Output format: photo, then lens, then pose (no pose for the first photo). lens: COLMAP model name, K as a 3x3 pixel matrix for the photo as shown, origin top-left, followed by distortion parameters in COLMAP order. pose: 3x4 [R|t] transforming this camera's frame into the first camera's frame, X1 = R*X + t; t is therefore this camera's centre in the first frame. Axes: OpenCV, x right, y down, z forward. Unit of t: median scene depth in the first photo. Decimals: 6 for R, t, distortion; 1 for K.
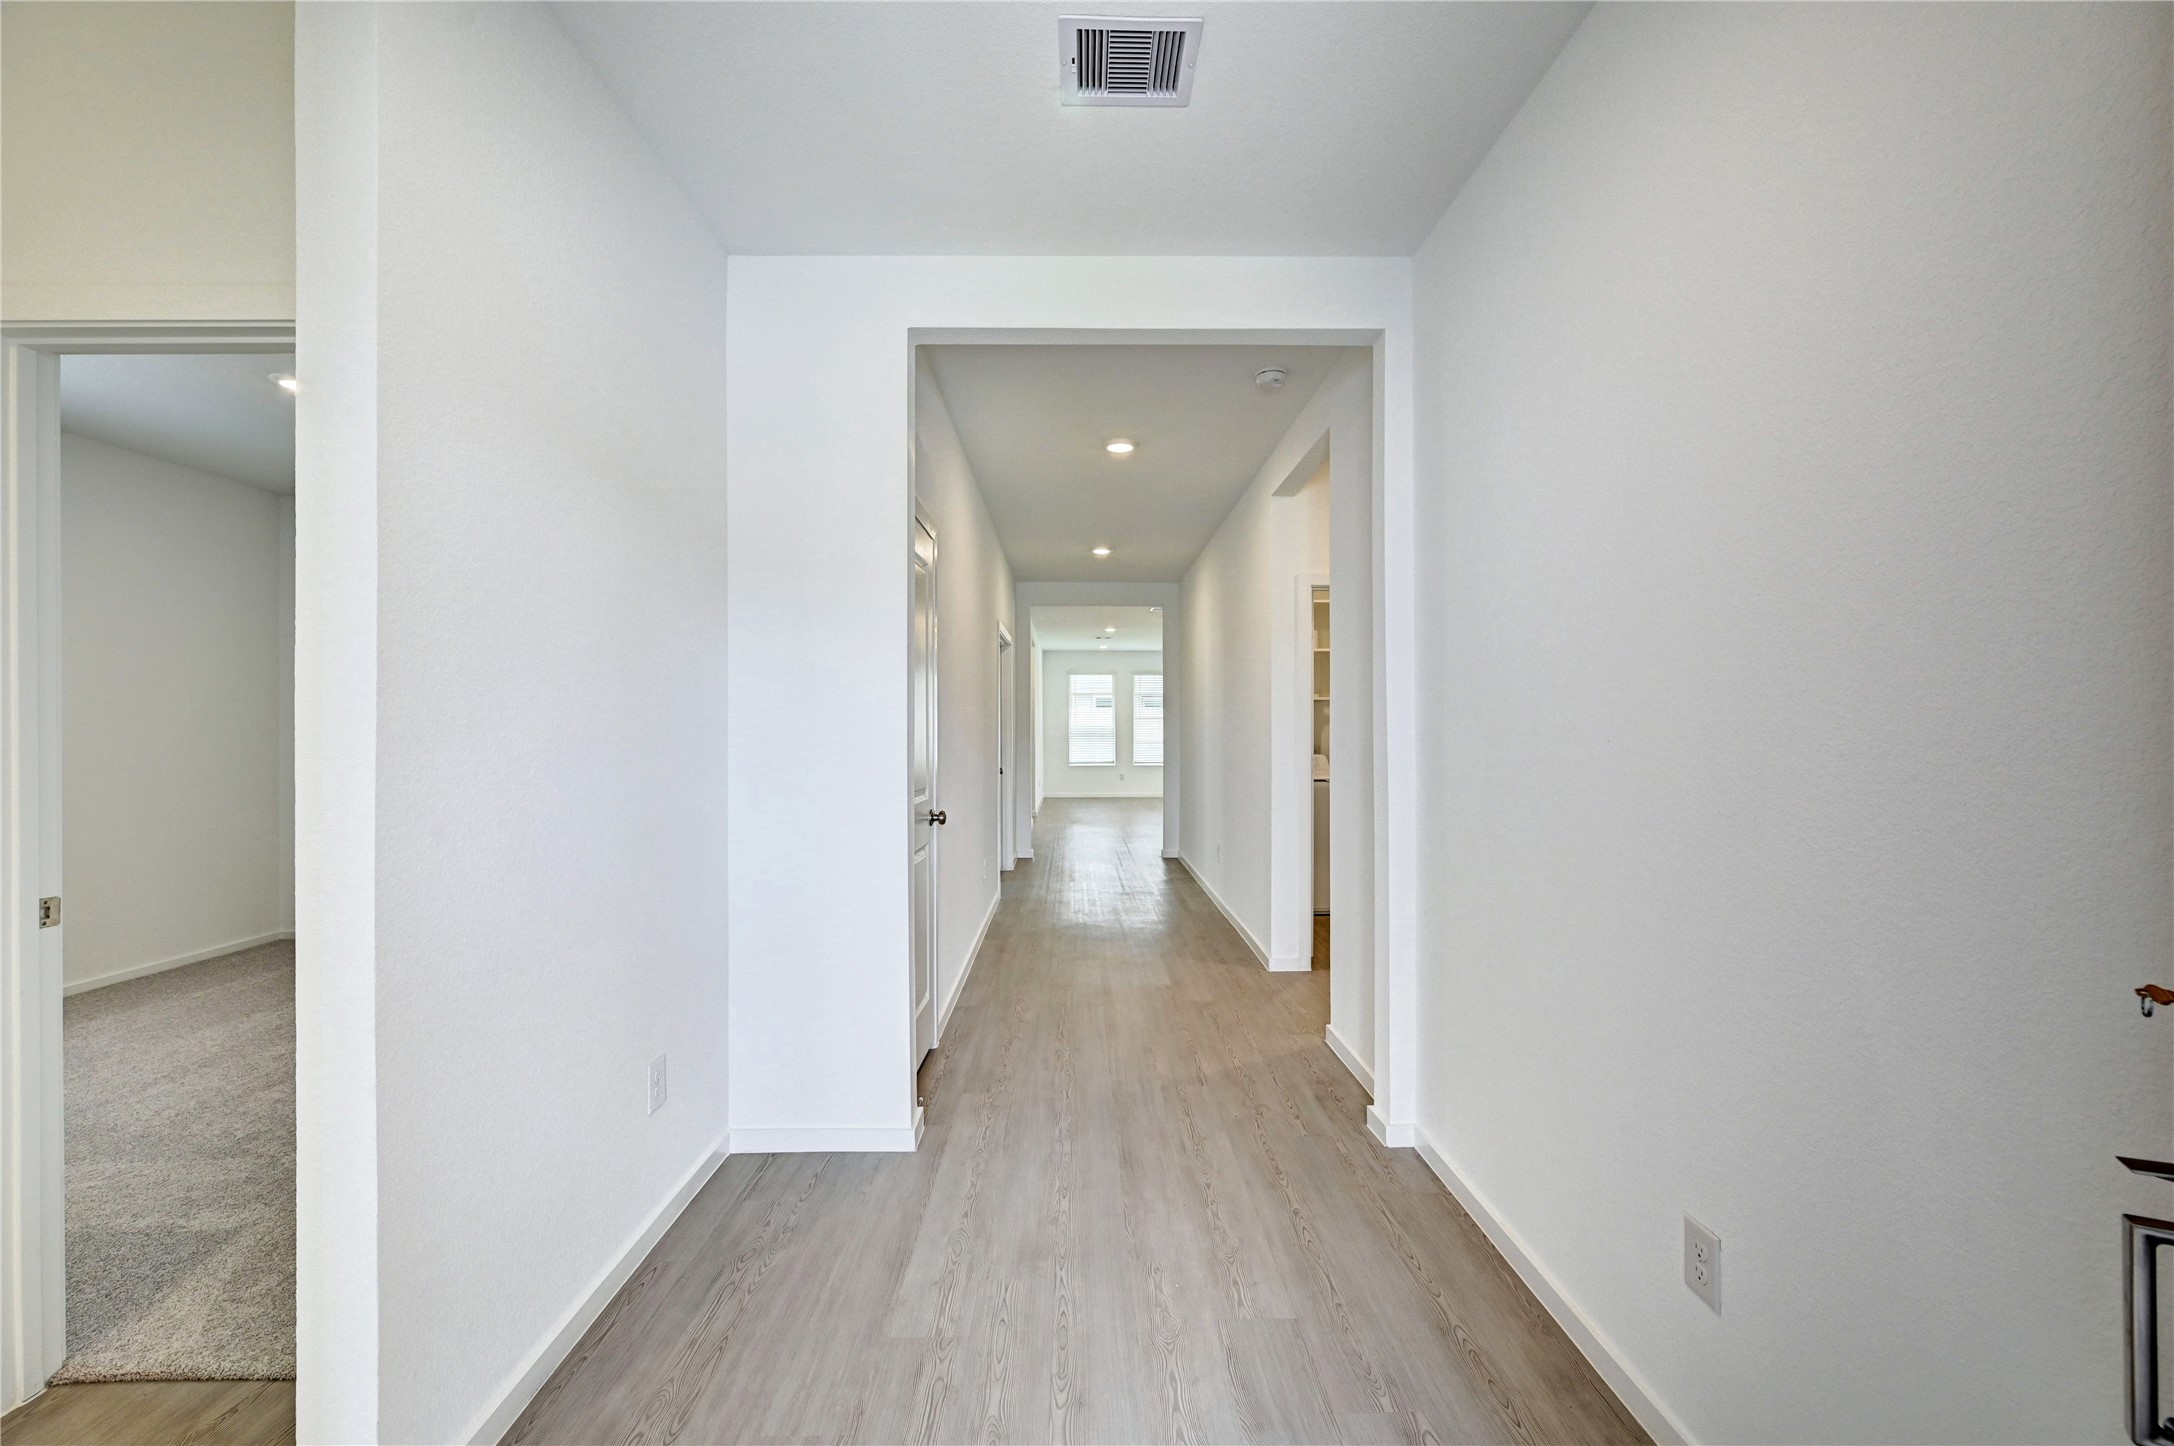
lens RADIAL K [[849.4, 0, 1087.0], [0, 849.4, 723.0], [0, 0, 1]] dist [0.000839, 0.000176]
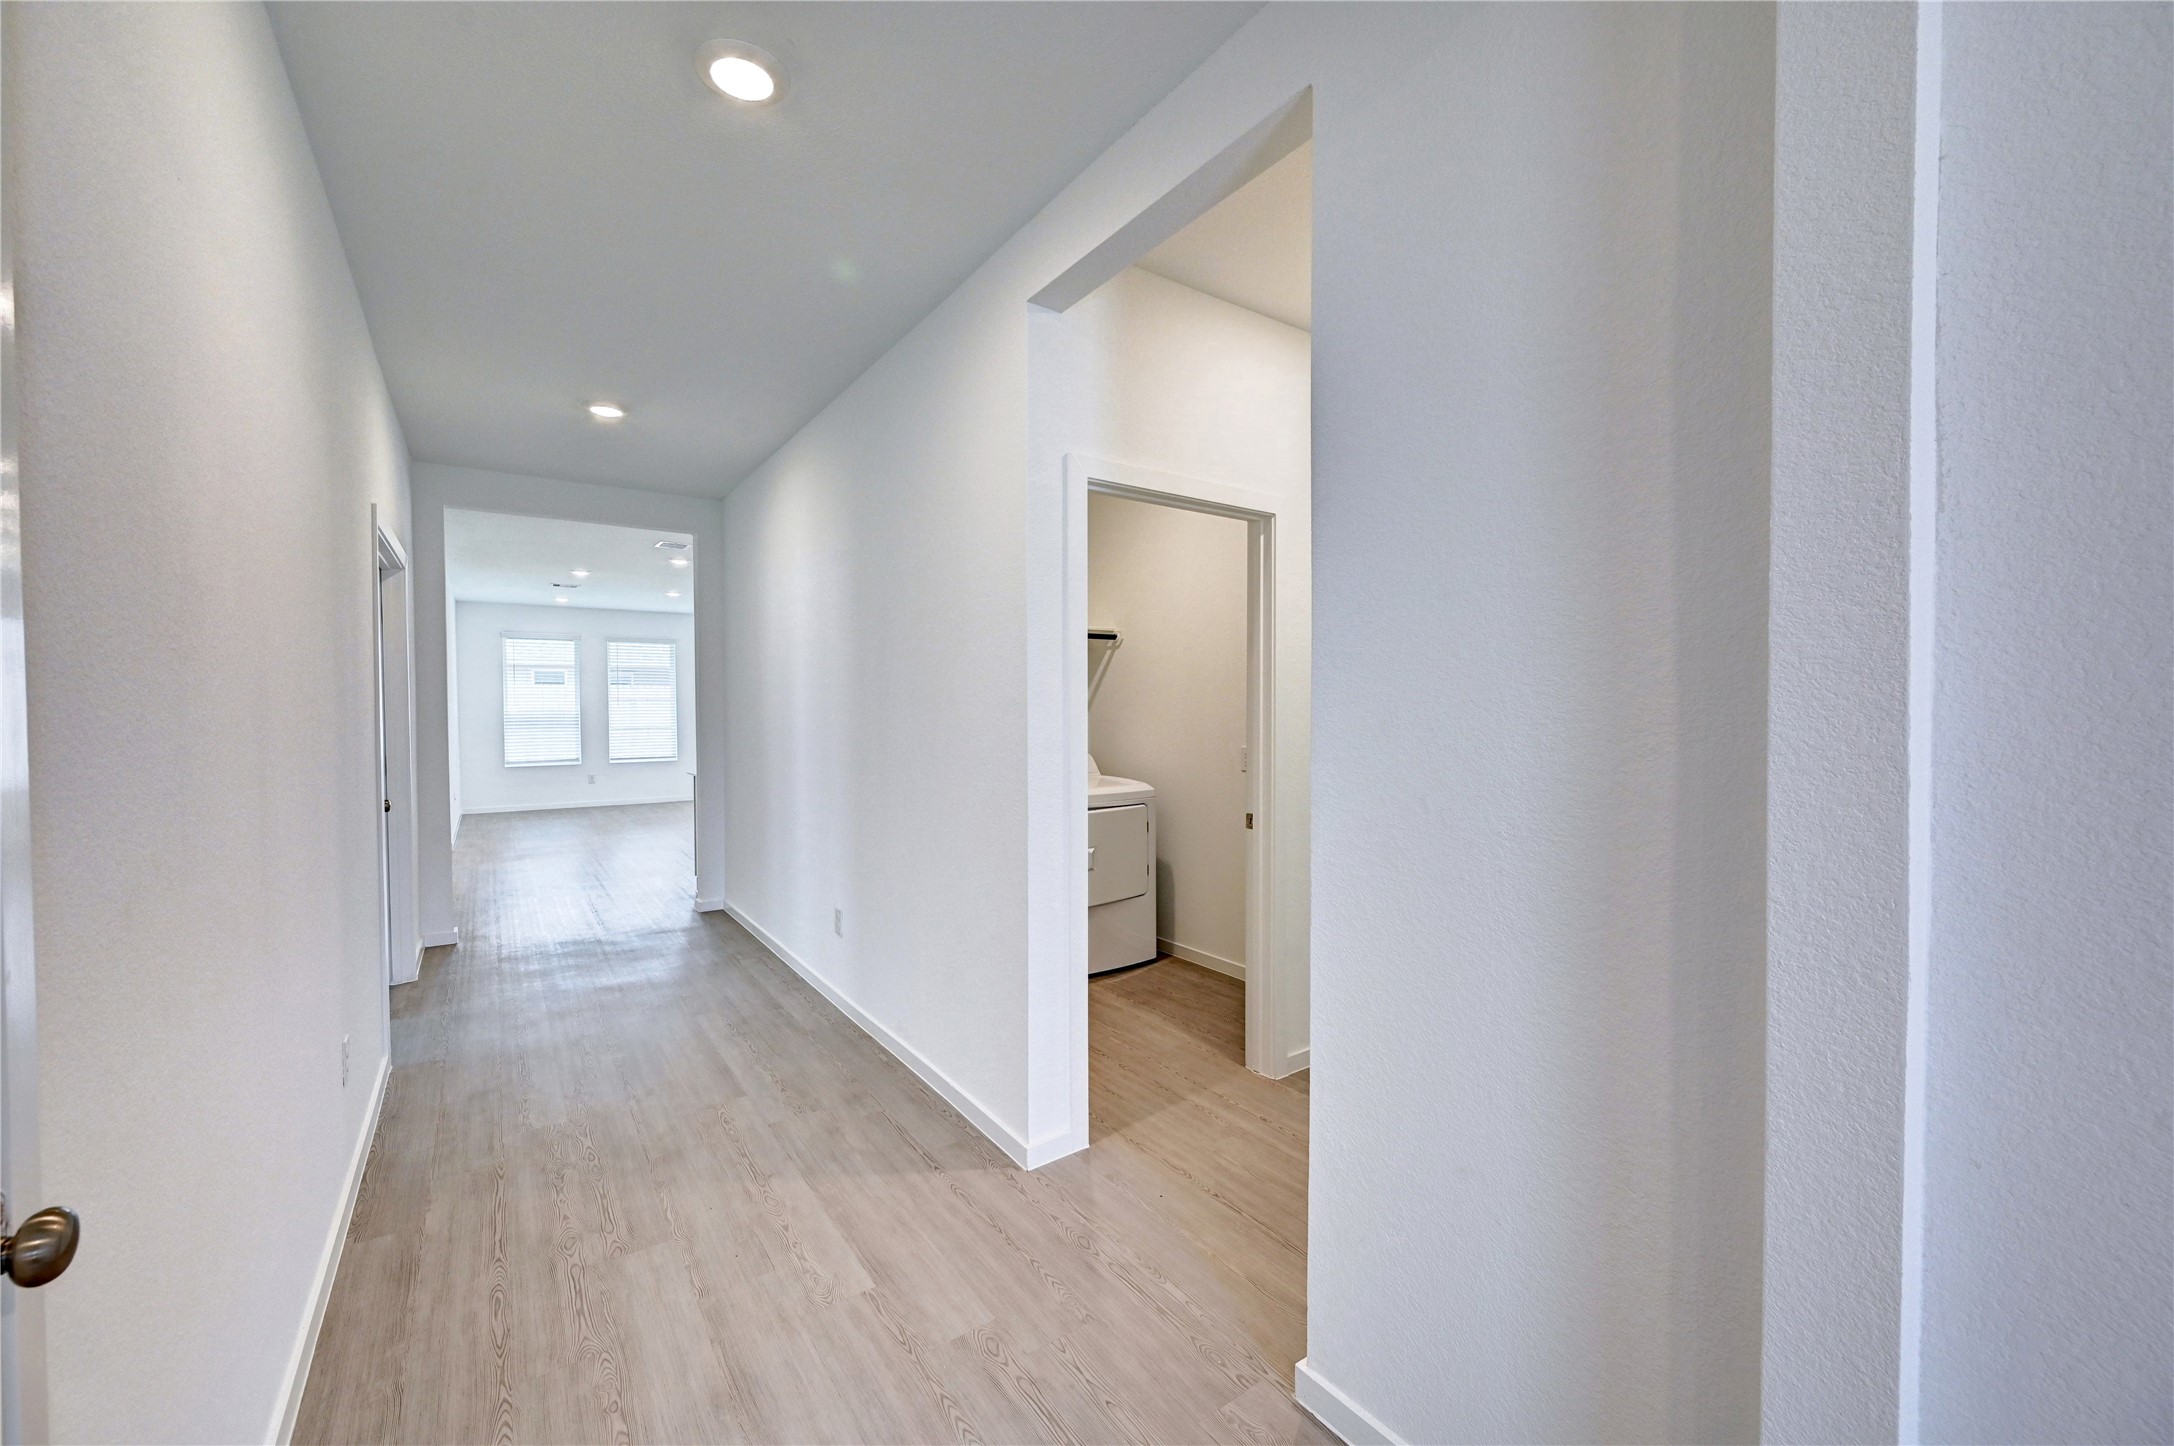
lens RADIAL K [[849.4, 0, 1087.0], [0, 849.4, 723.0], [0, 0, 1]] dist [0.000839, 0.000176]
pose [[0.827784, -0.016009, 0.560818, -0.031016], [0.002120, 0.999675, 0.025408, -0.006441], [-0.561043, -0.019844, 0.827549, 0.276699]]
